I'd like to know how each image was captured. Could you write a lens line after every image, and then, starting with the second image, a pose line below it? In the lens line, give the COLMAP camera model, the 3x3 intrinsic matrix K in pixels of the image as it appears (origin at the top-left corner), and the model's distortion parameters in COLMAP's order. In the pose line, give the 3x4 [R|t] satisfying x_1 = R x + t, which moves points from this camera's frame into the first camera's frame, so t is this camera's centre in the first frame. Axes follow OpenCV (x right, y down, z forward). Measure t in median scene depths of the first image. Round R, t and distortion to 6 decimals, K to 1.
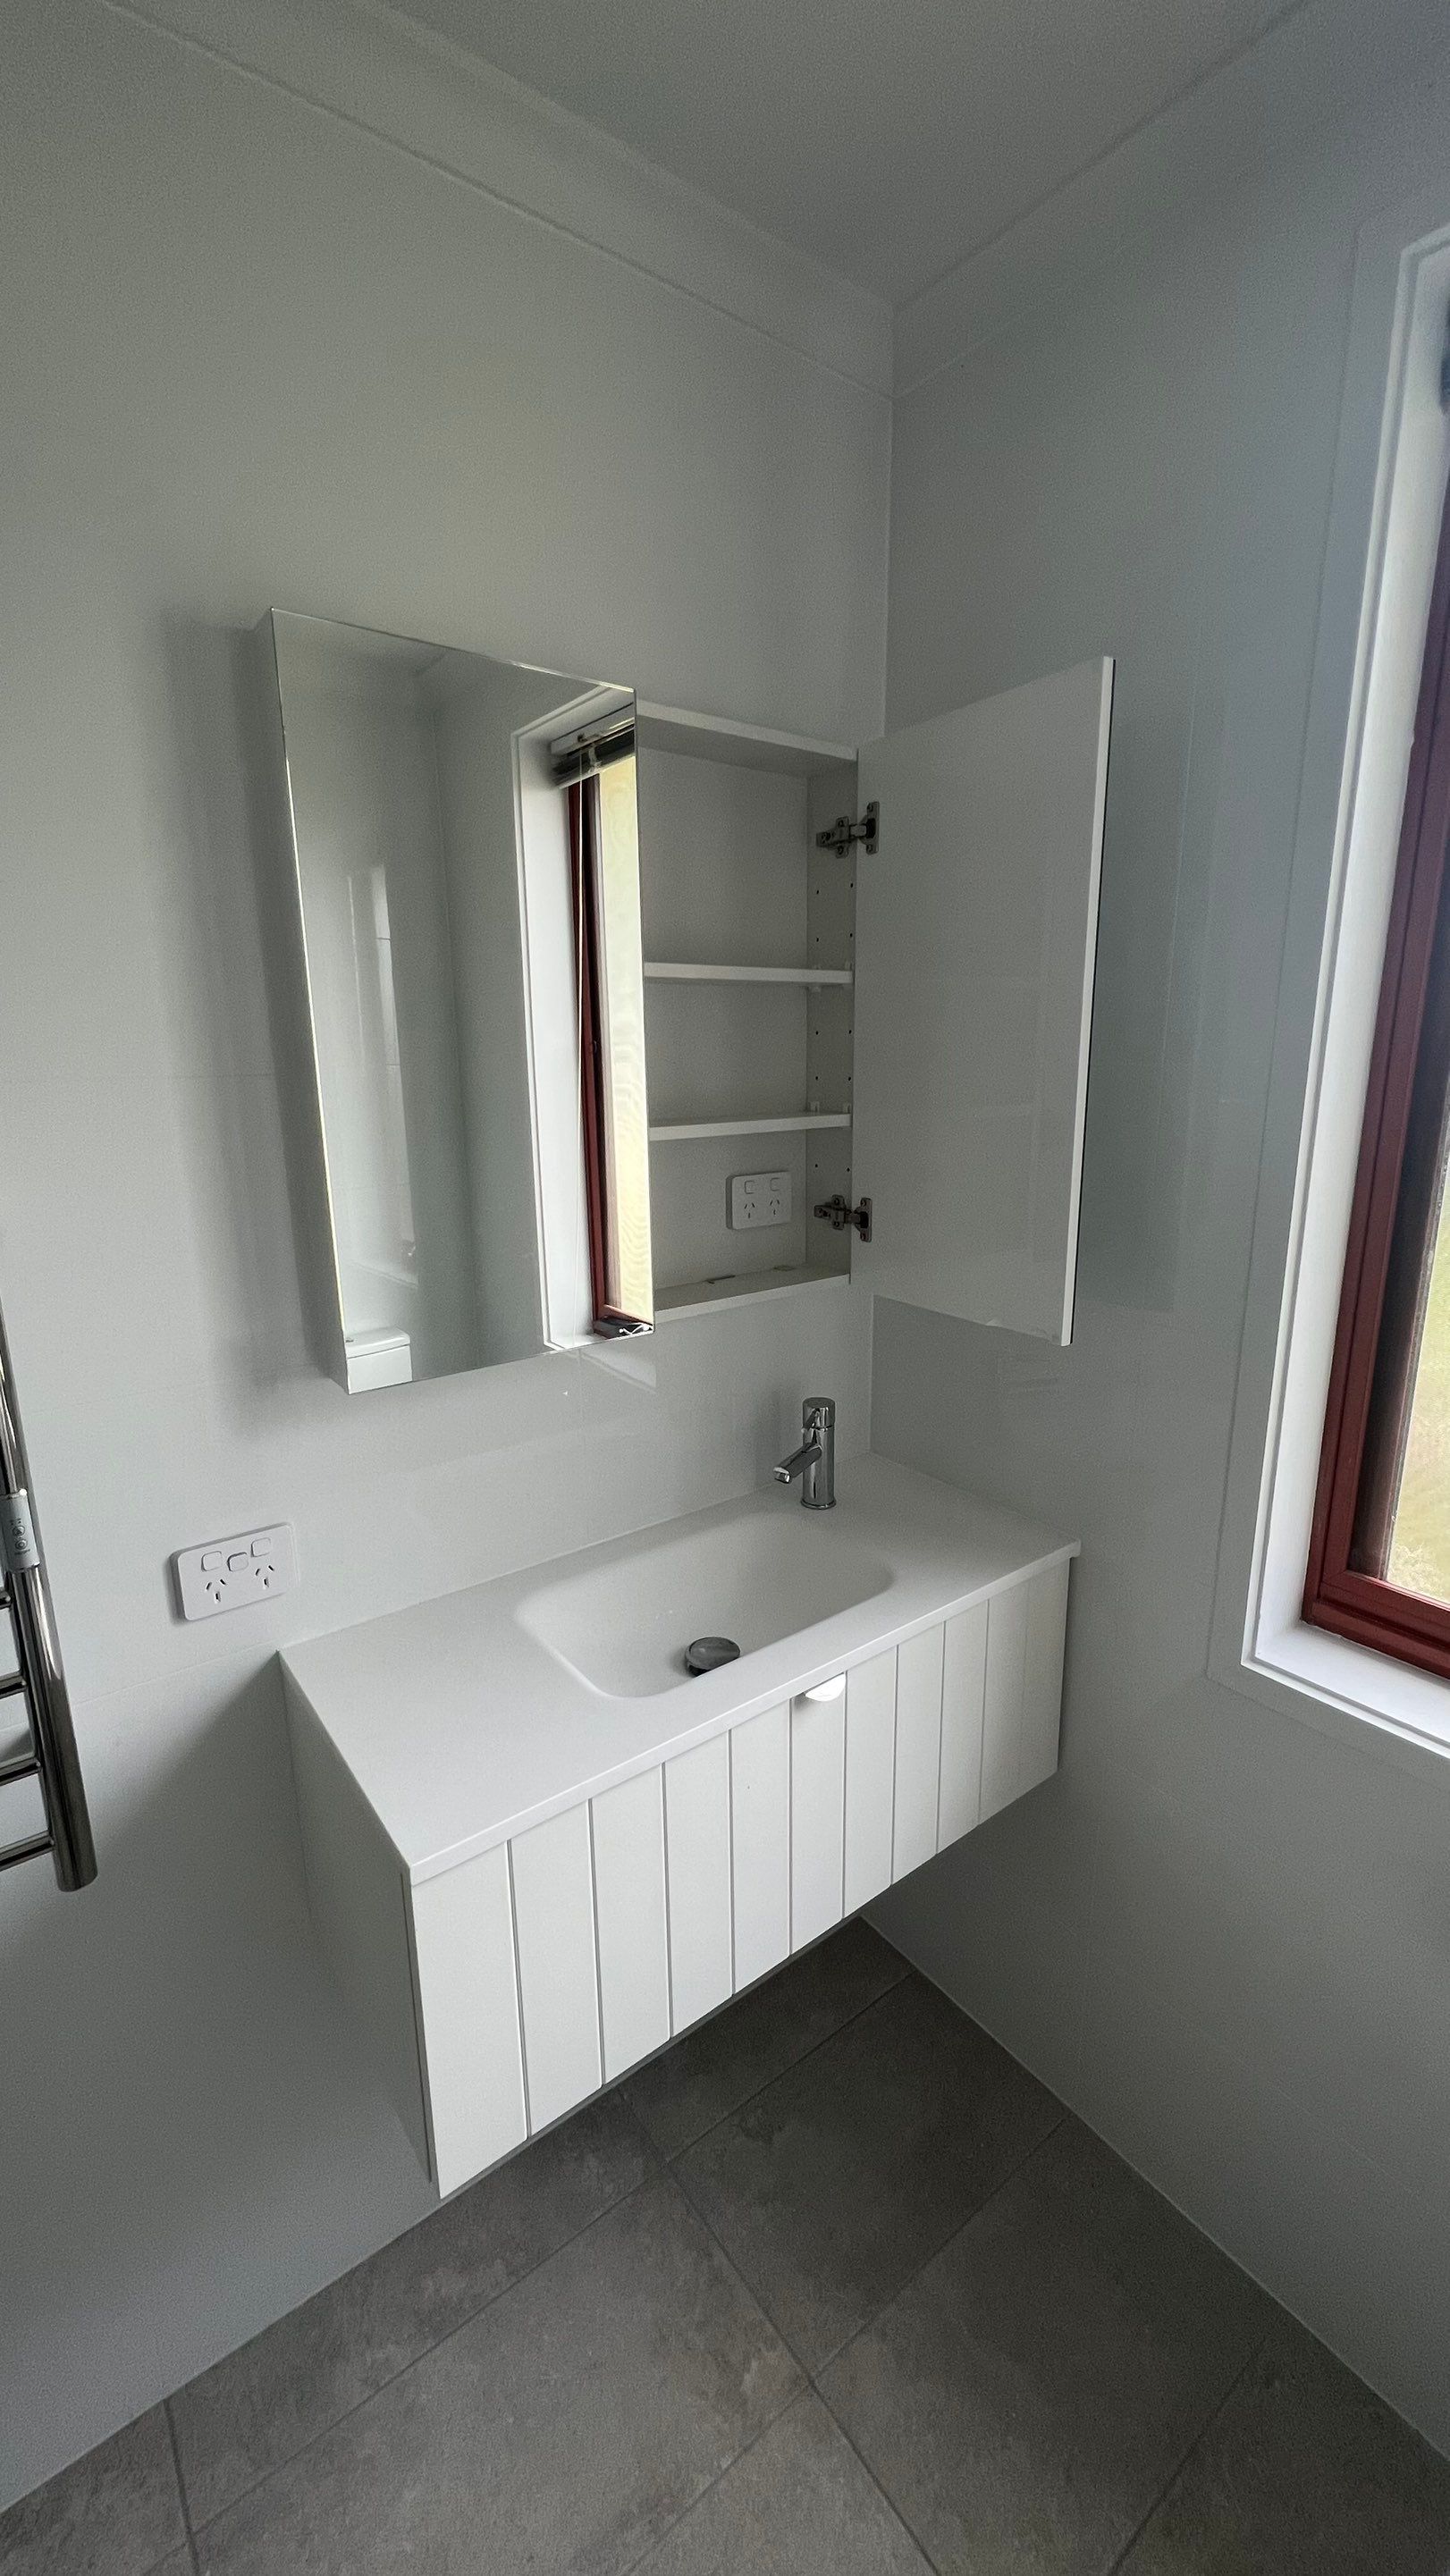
lens RADIAL K [[1029.6, 0, 731.3], [0, 1029.6, 1273.8], [0, 0, 1]] dist [-0.003375, 0.002008]
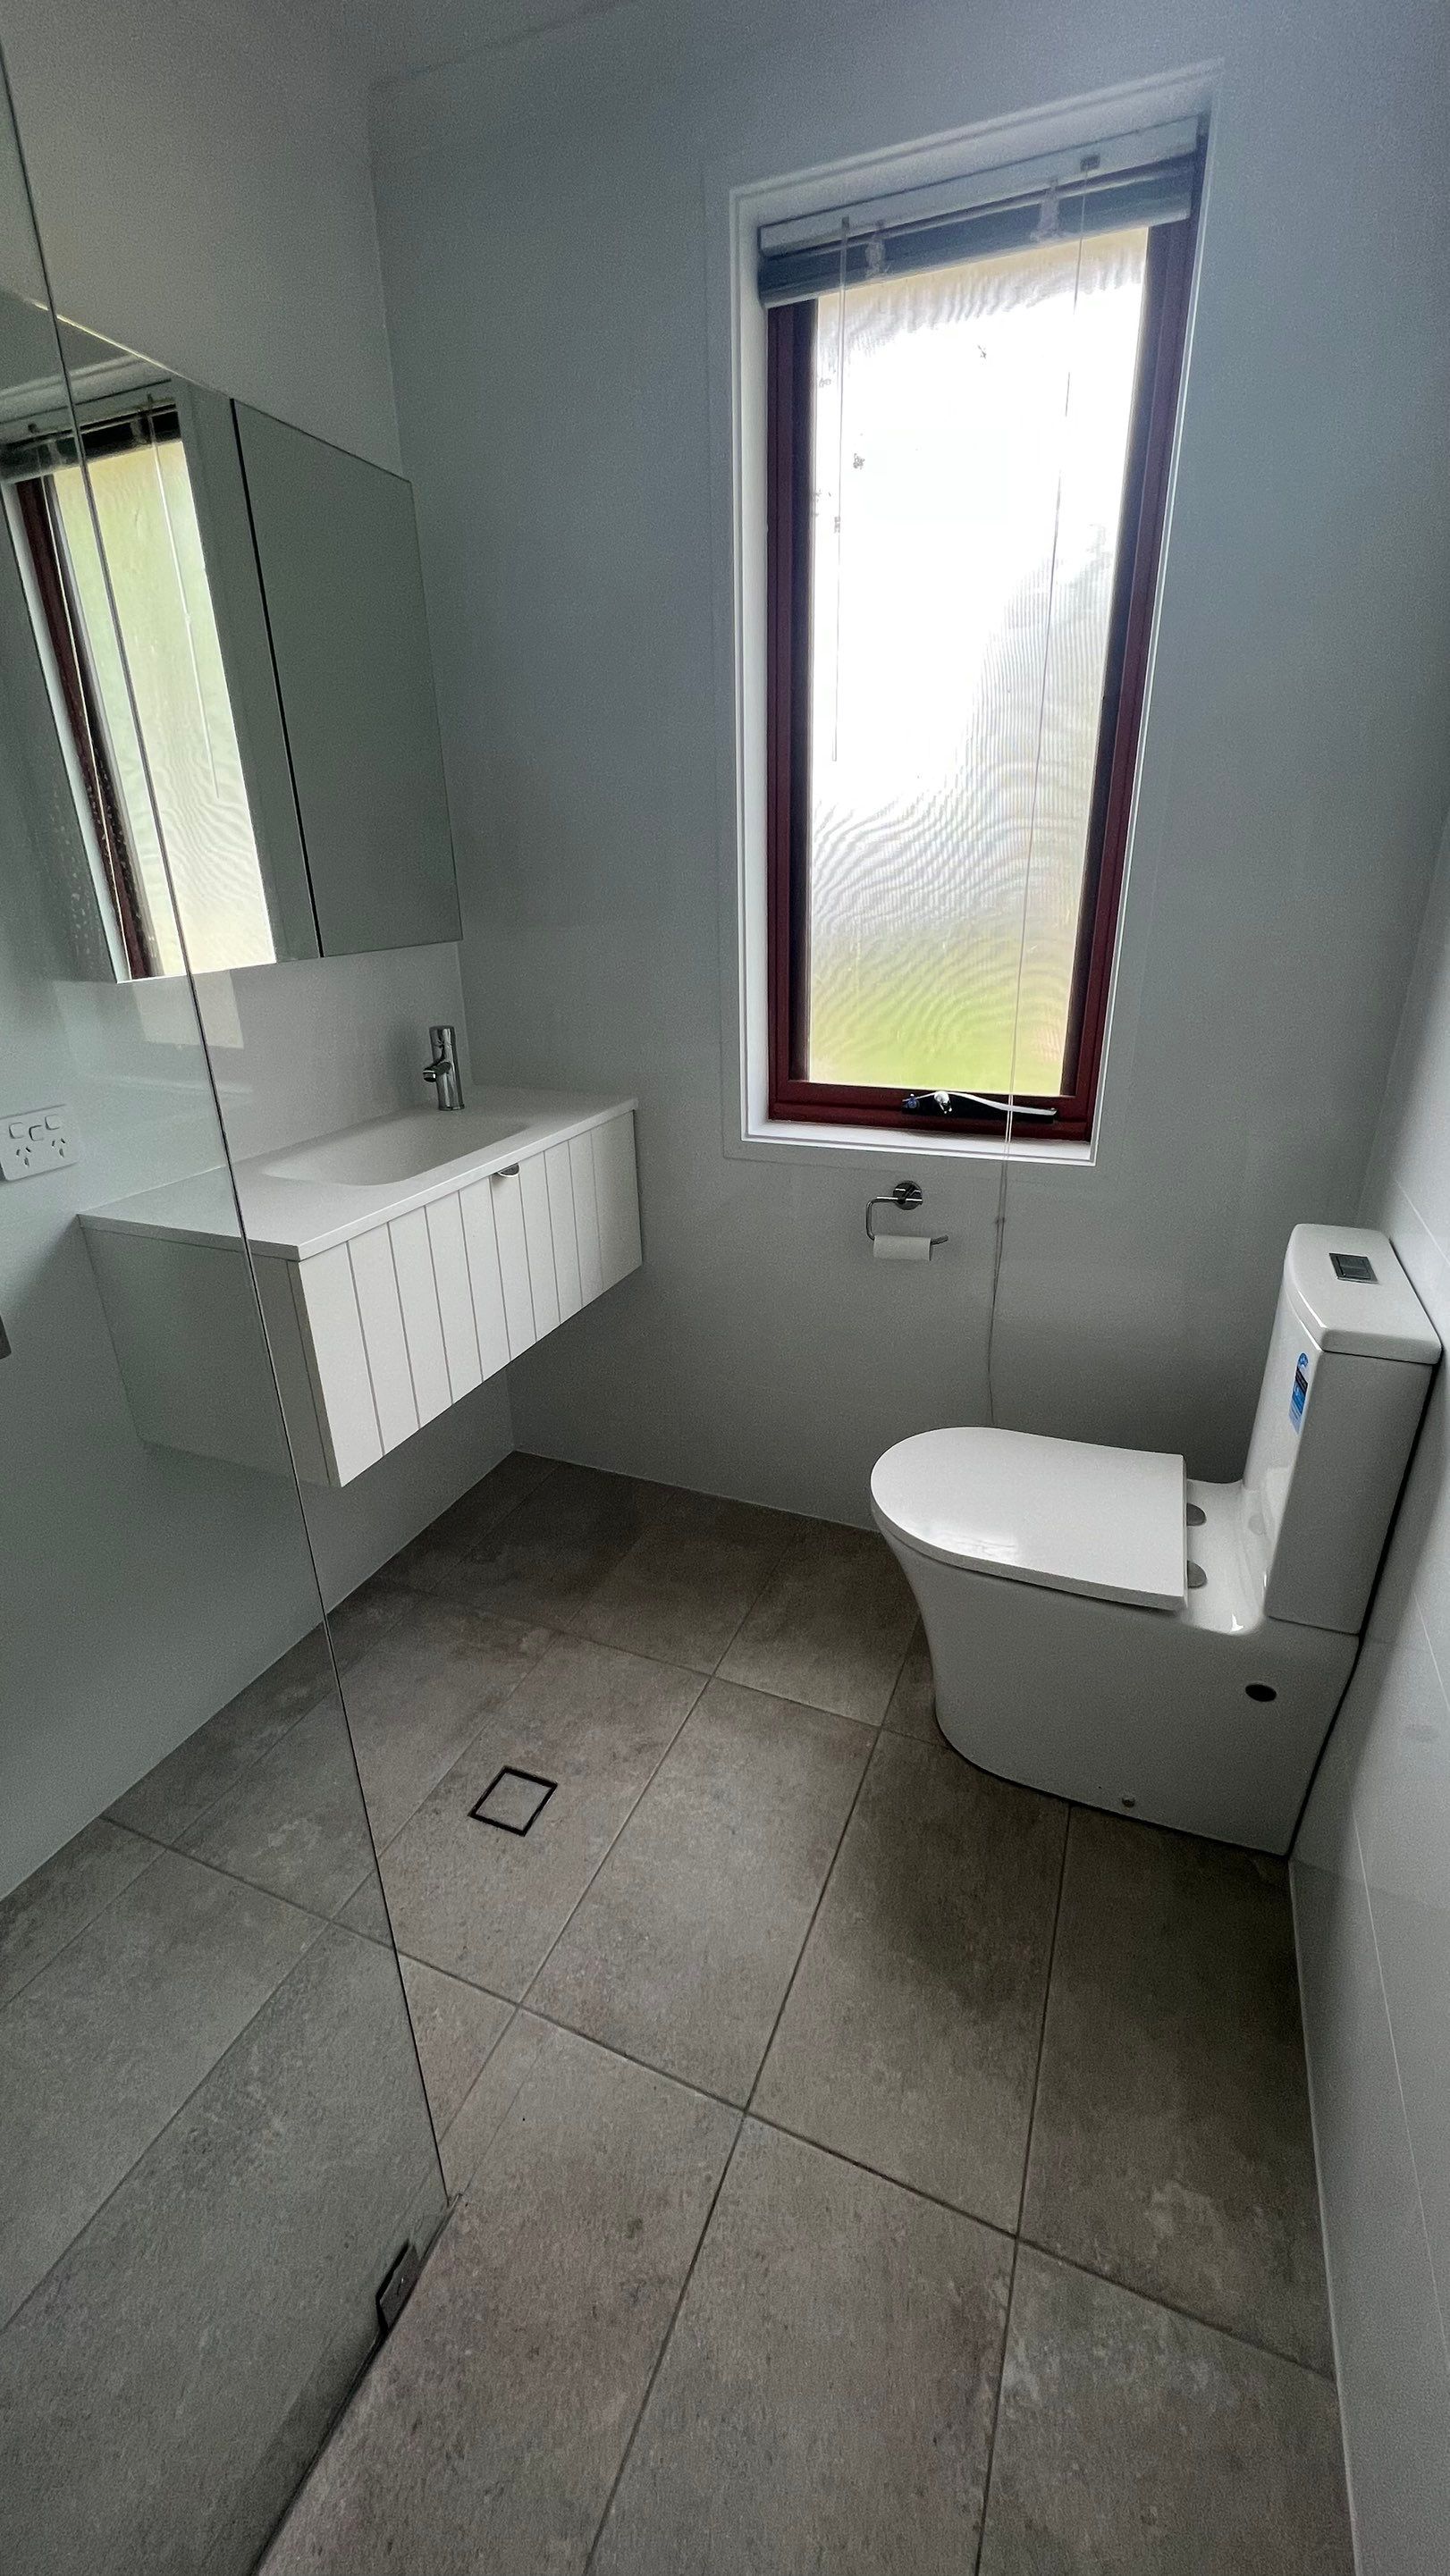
lens RADIAL K [[1029.6, 0, 727.6], [0, 1029.6, 1278.4], [0, 0, 1]] dist [-0.003375, 0.002008]
pose [[0.866575, -0.197656, 0.458235, -0.299407], [0.122367, 0.974349, 0.188869, 0.263943], [-0.483812, -0.107596, 0.868533, -0.410146]]
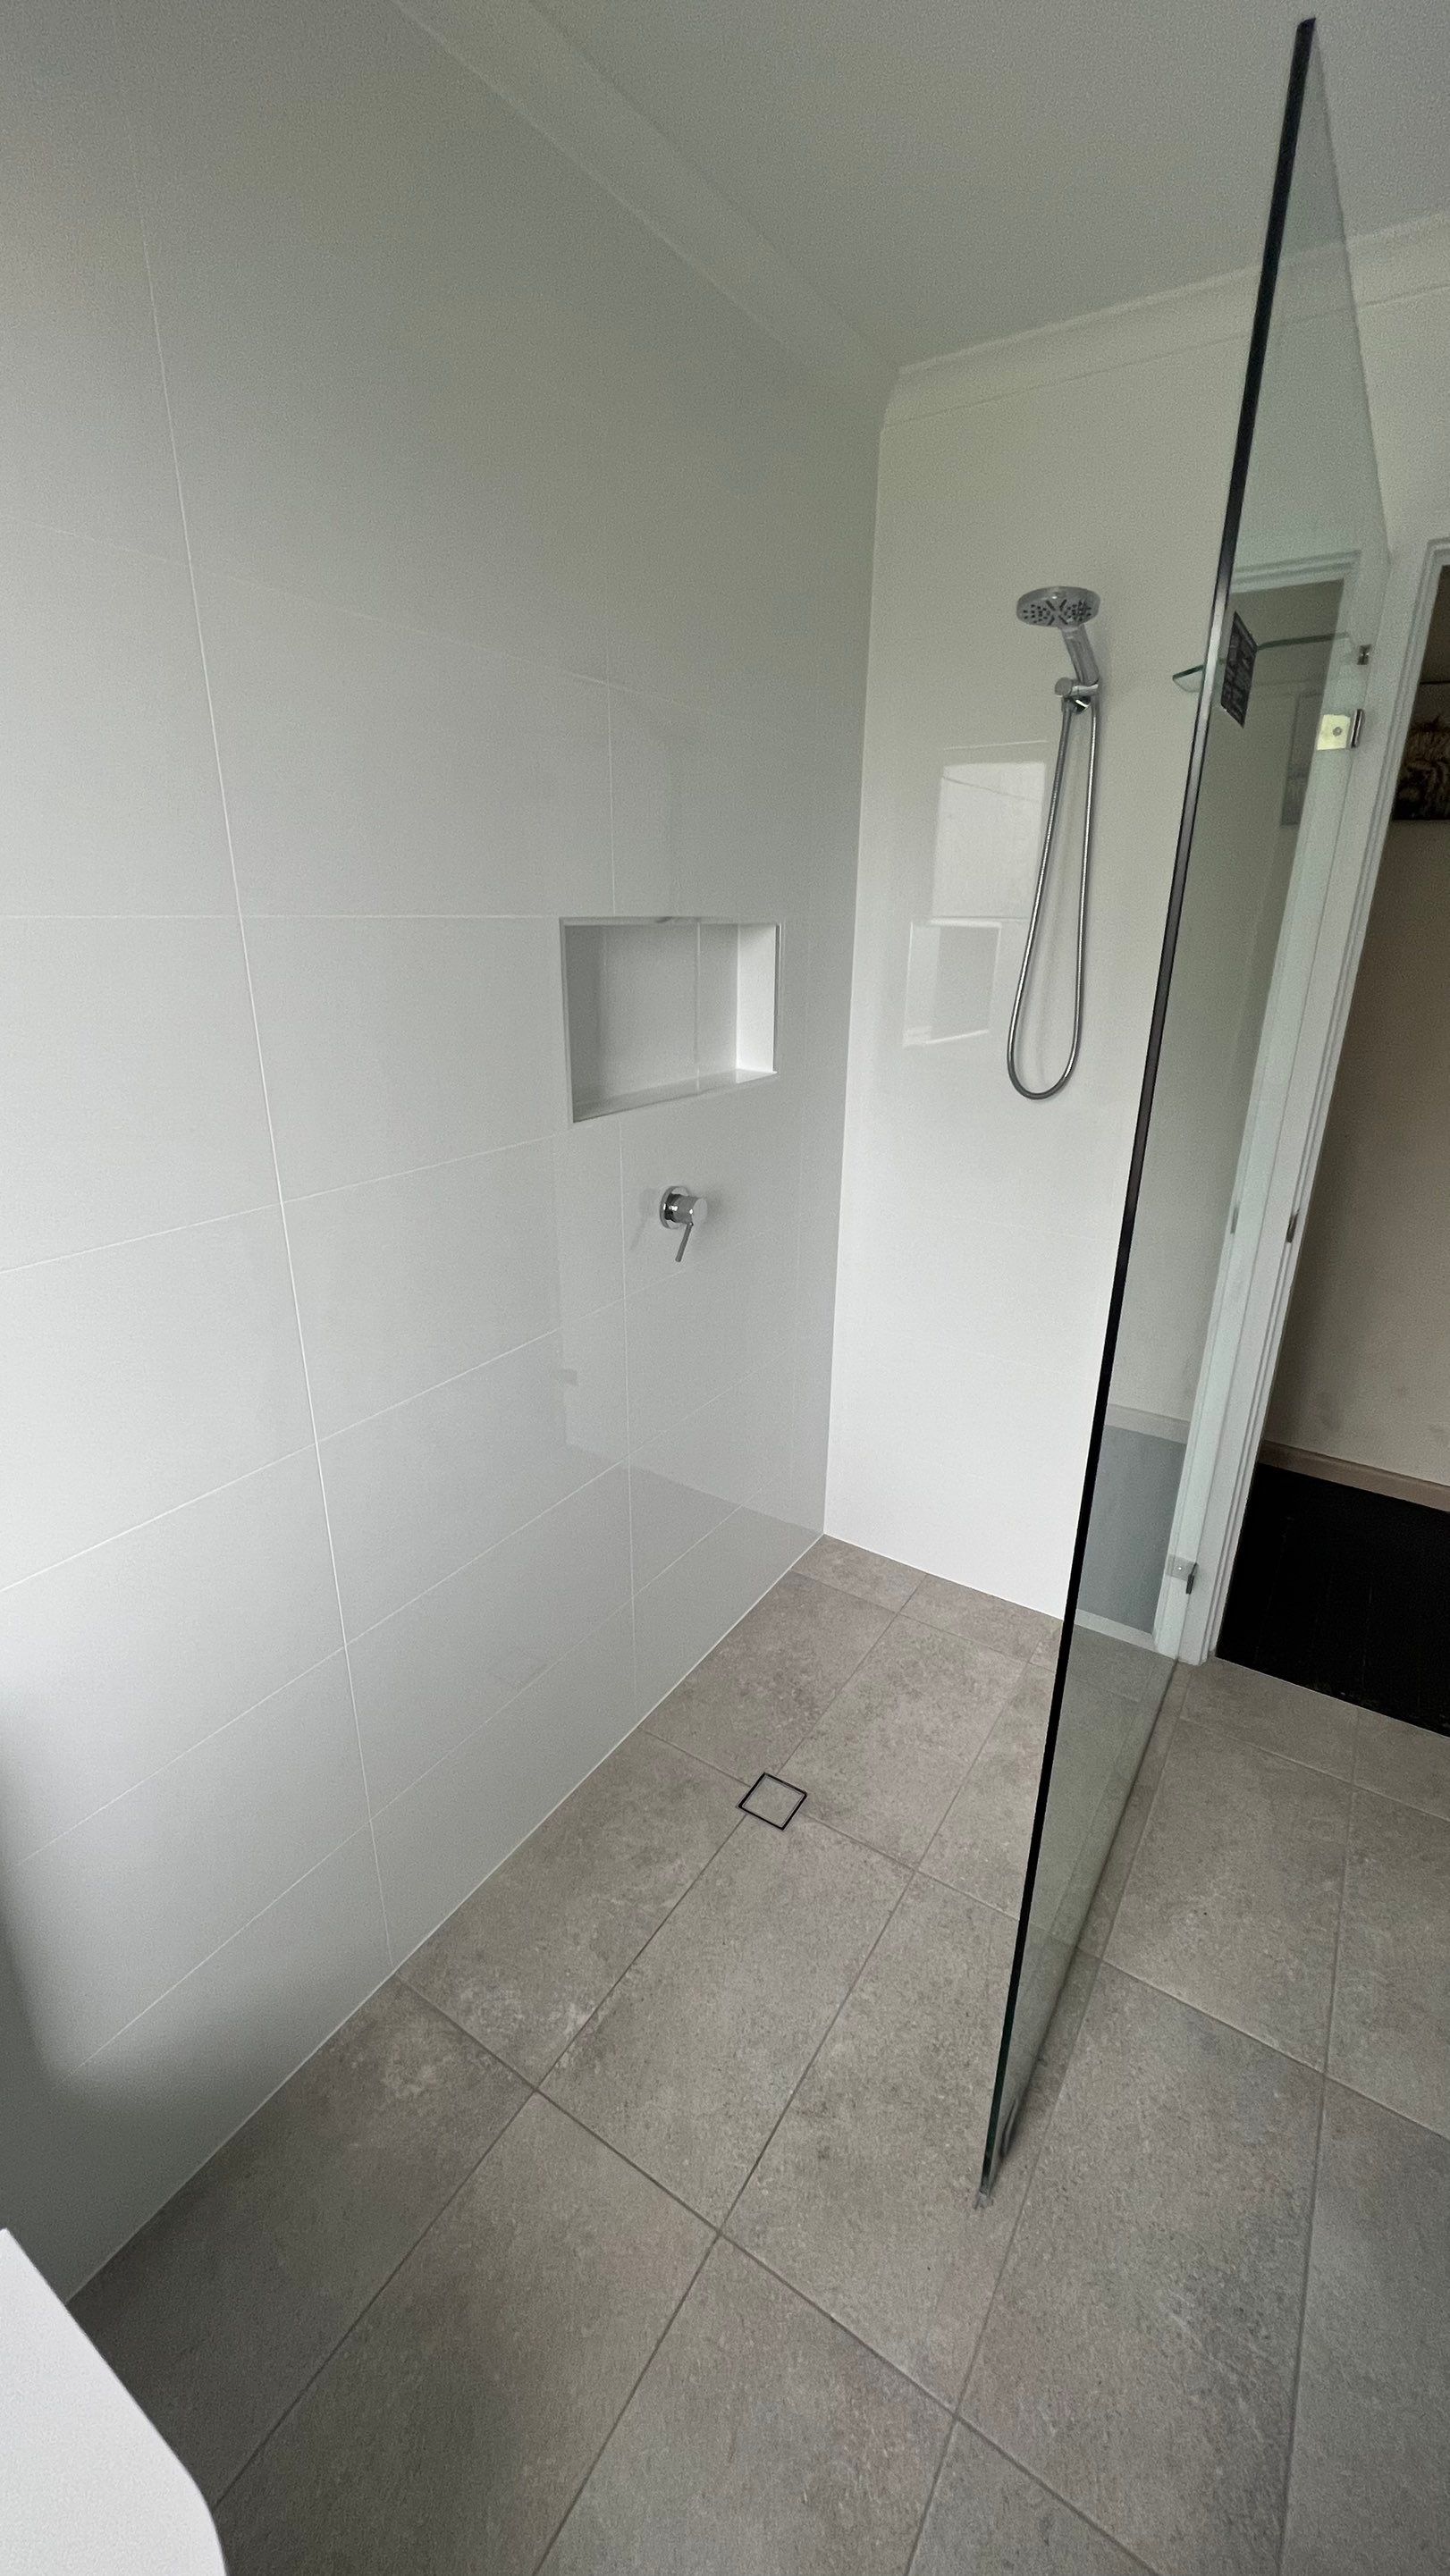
lens RADIAL K [[1029.6, 0, 723.7], [0, 1029.6, 1273.9], [0, 0, 1]] dist [-0.003375, 0.002008]
pose [[-0.944398, 0.105754, -0.311333, 0.190656], [-0.078362, 0.847191, 0.525478, -0.127540], [0.319330, 0.520657, -0.791798, 0.595740]]
